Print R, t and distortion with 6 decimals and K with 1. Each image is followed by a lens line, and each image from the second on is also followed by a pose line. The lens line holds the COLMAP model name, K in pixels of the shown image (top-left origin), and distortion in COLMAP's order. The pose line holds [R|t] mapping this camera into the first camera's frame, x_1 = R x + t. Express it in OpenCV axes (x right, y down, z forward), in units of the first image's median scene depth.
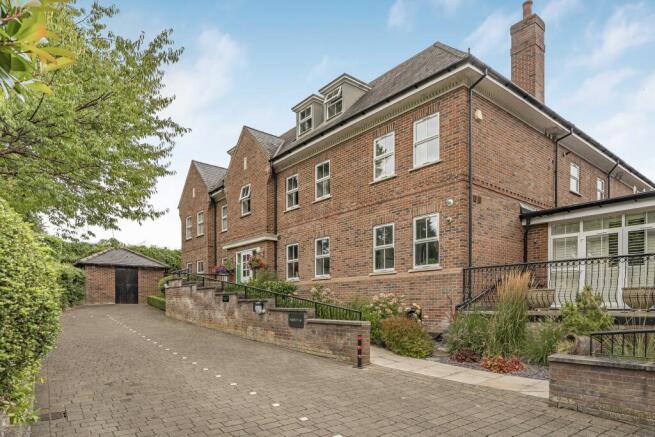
lens RADIAL K [[400.6, 0, 327.5], [0, 400.6, 218.5], [0, 0, 1]] dist [-0.005145, -0.000170]
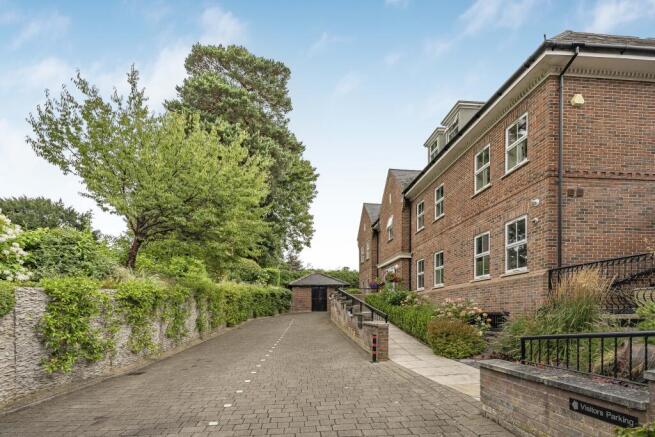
lens RADIAL K [[319.3, 0, 327.8], [0, 319.3, 243.6], [0, 0, 1]] dist [0.025776, 0.000208]
pose [[0.850313, -0.123069, -0.511685, 0.205711], [0.124626, 0.991706, -0.031421, 0.015805], [0.511308, -0.037052, 0.858598, 0.054908]]
